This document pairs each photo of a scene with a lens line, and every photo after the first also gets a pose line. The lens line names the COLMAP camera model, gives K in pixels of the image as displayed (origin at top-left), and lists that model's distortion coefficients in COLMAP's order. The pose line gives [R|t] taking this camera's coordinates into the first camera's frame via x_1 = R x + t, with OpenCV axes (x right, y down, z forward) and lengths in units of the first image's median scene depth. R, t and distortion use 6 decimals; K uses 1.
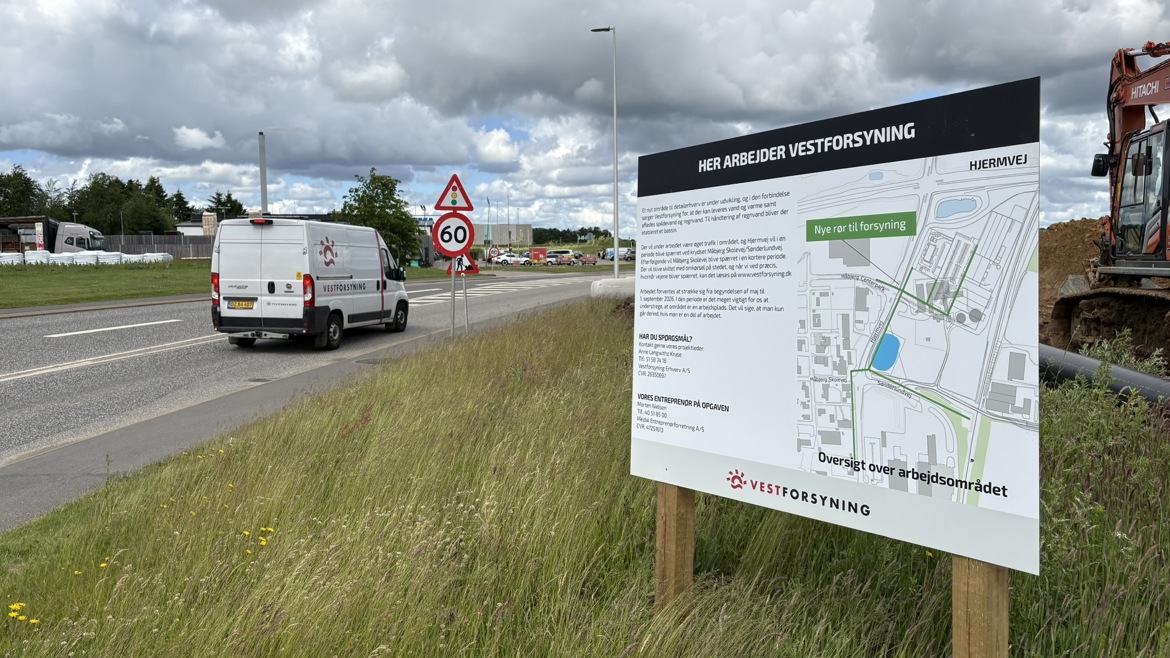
lens RADIAL K [[830.9, 0, 585.0], [0, 830.9, 329.0], [0, 0, 1]] dist [0.004183, -0.036030]
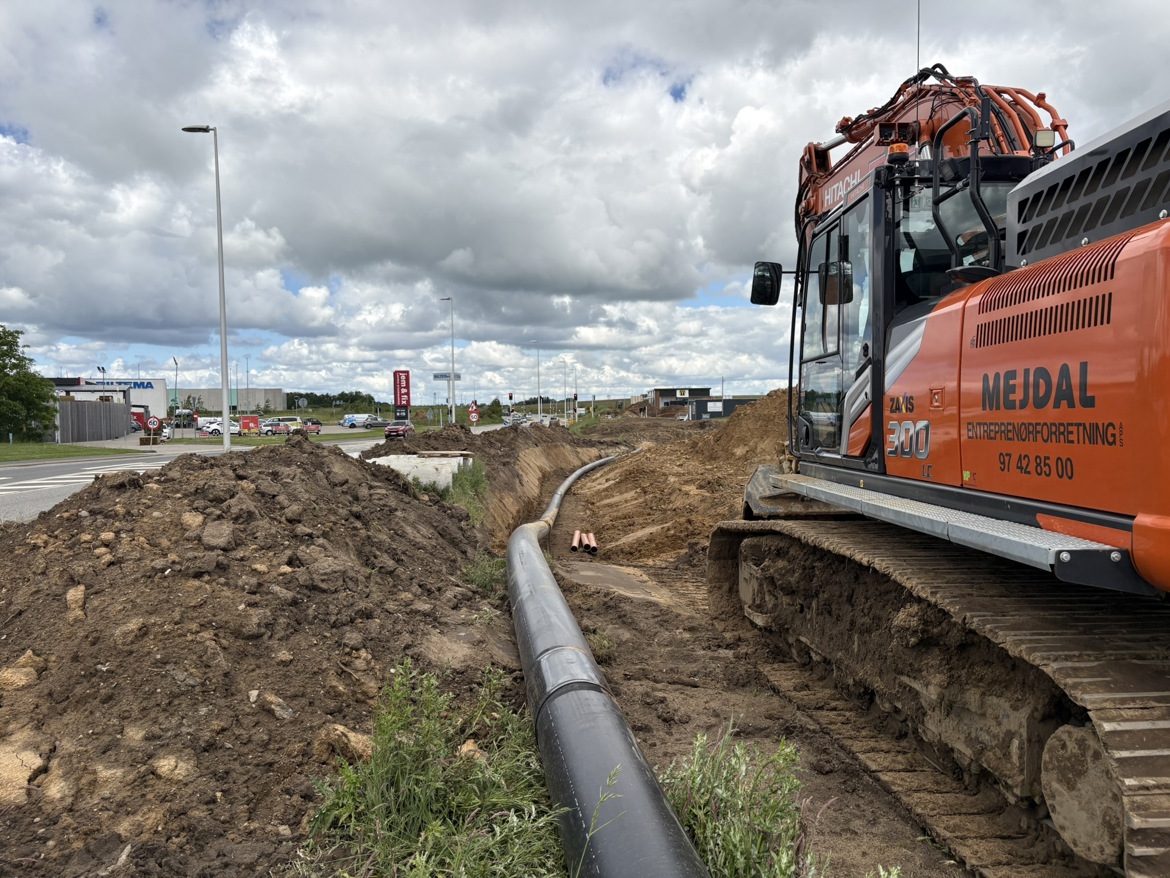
lens RADIAL K [[850.7, 0, 585.0], [0, 850.7, 439.0], [0, 0, 1]] dist [-0.003225, 0.000035]
pose [[0.961007, -0.012659, 0.276235, 0.301201], [0.030988, 0.997589, -0.062089, -0.056986], [-0.274783, 0.068228, 0.959083, 0.431000]]
